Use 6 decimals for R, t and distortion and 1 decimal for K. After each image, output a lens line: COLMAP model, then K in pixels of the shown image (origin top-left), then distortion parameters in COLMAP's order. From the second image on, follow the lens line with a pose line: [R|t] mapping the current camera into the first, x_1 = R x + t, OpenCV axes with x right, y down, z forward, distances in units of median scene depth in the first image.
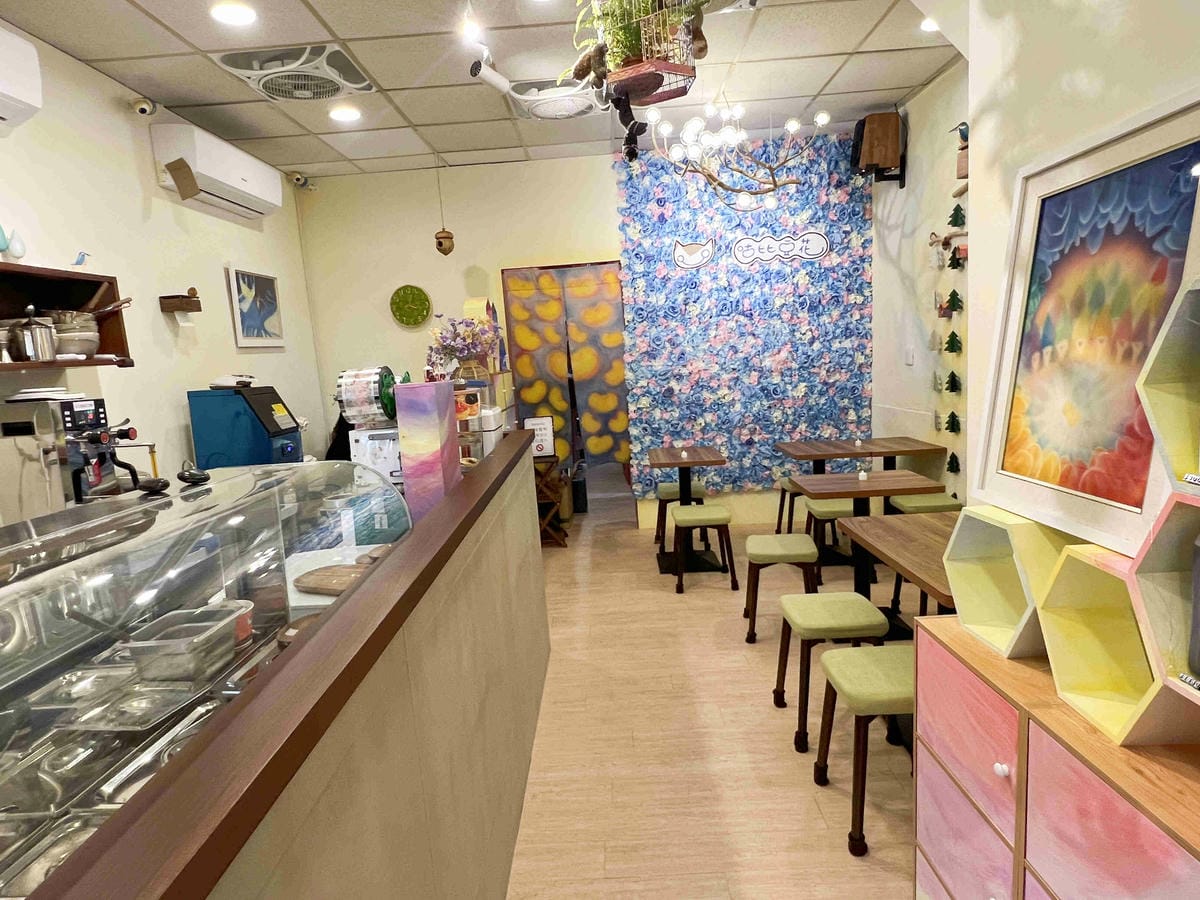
lens RADIAL K [[711.1, 0, 596.2], [0, 711.1, 455.6], [0, 0, 1]] dist [-0.002501, 0.004317]
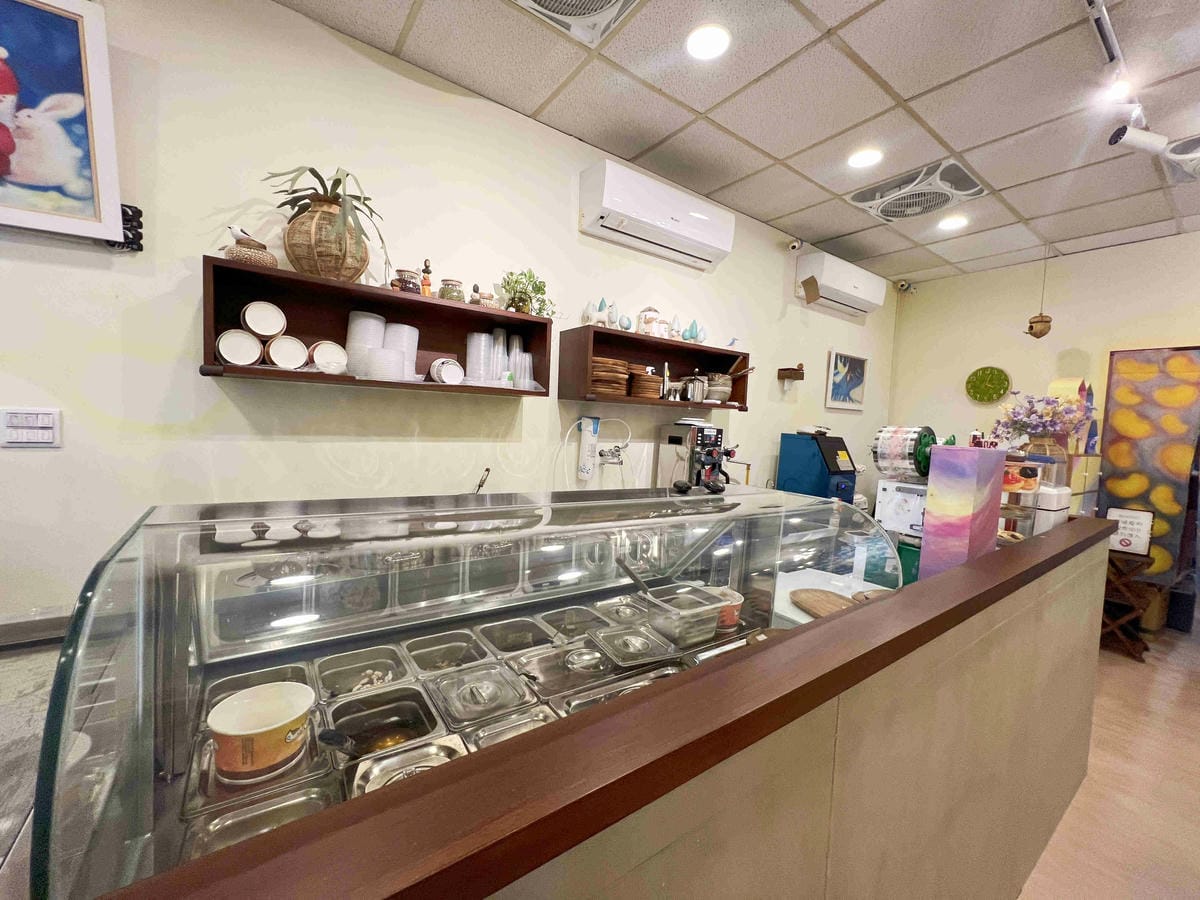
lens RADIAL K [[479.0, 0, 600.6], [0, 479.0, 450.4], [0, 0, 1]] dist [-0.005902, 0.001456]
pose [[0.586286, 0.146663, -0.796717, -0.004916], [-0.206934, 0.977961, 0.027749, -0.005638], [0.783228, 0.148599, 0.603715, 0.115425]]
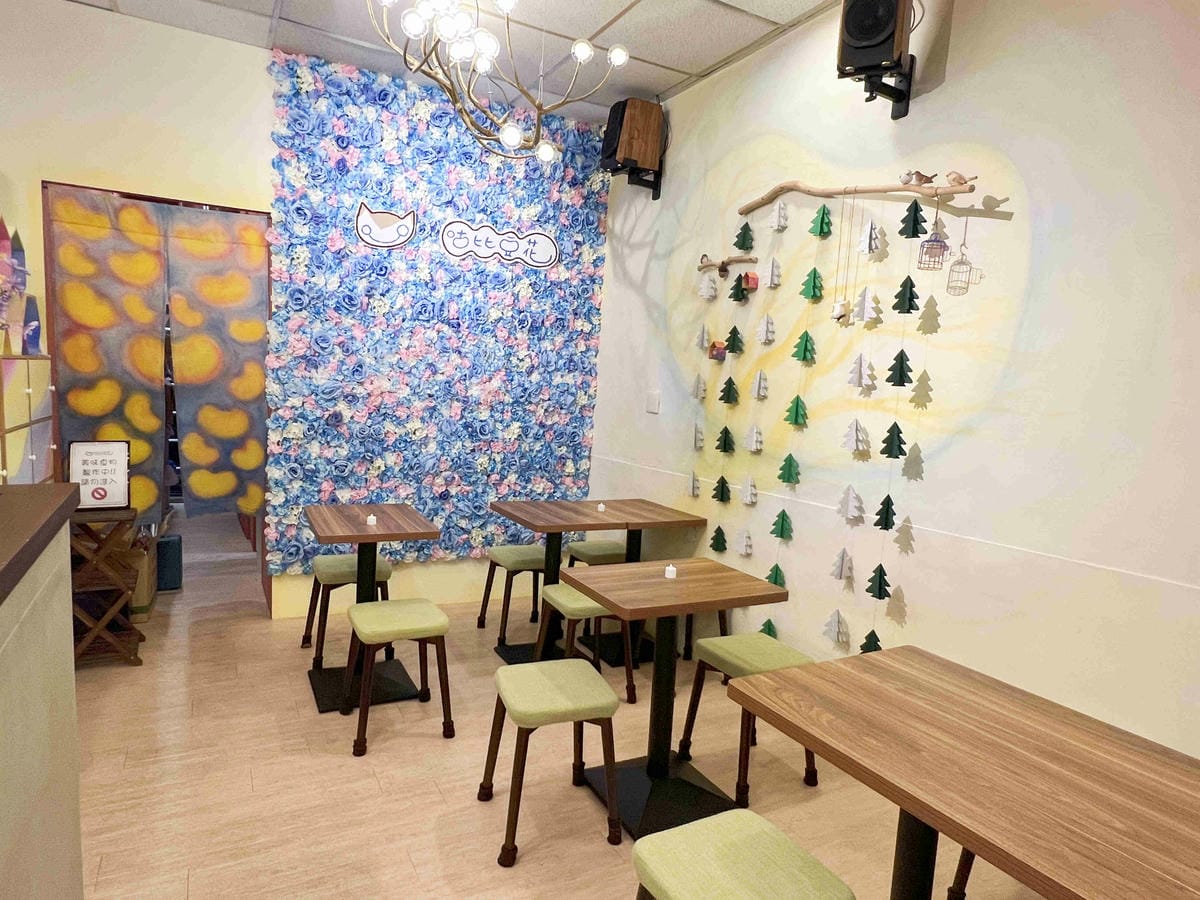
lens RADIAL K [[711.1, 0, 599.5], [0, 711.1, 455.7], [0, 0, 1]] dist [-0.002501, 0.004317]
pose [[0.864753, 0.063775, 0.498132, -0.022284], [-0.042372, 0.997632, -0.054167, -0.037737], [-0.500407, 0.025734, 0.865408, 0.388818]]
